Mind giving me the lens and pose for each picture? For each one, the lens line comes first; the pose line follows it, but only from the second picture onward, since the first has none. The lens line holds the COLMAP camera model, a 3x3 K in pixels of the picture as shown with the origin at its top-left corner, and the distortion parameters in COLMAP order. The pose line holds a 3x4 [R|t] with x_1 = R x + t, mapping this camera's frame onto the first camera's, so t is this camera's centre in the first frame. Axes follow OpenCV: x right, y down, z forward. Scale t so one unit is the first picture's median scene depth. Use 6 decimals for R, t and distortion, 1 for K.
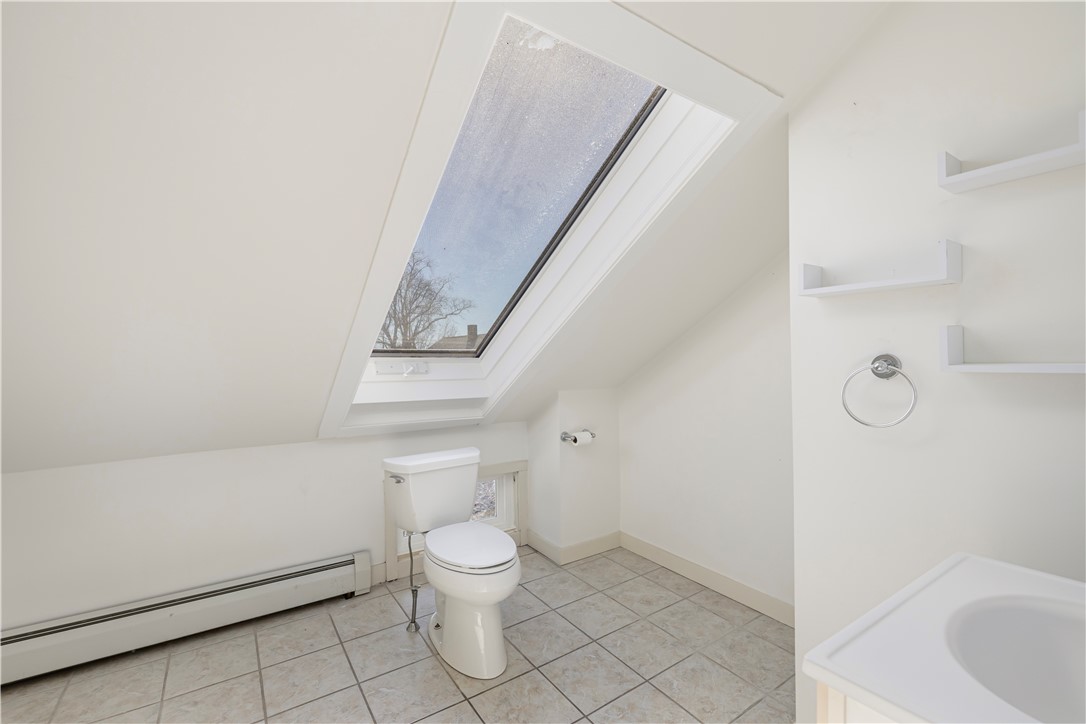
lens RADIAL K [[465.5, 0, 542.5], [0, 465.5, 361.0], [0, 0, 1]] dist [0.002426, 0.000476]
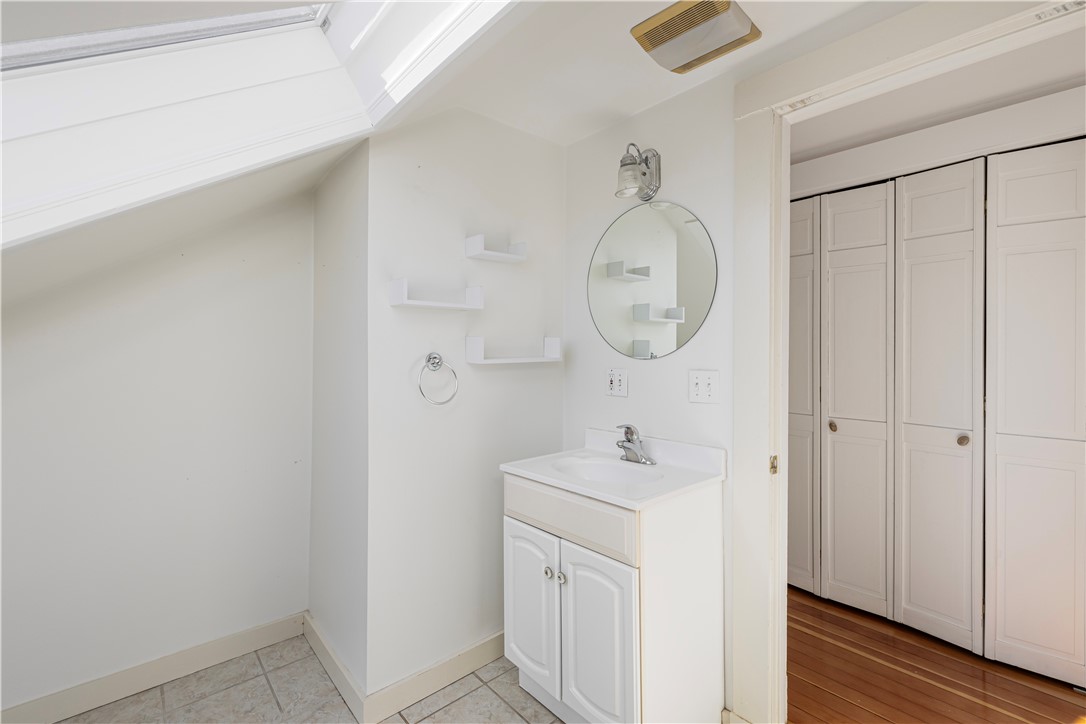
lens RADIAL K [[465.5, 0, 543.1], [0, 465.5, 359.5], [0, 0, 1]] dist [0.002426, 0.000476]
pose [[-0.130993, -0.002656, 0.991380, -0.431986], [0.003920, 0.999987, 0.003197, 0.000266], [-0.991376, 0.004305, -0.130981, 0.529836]]
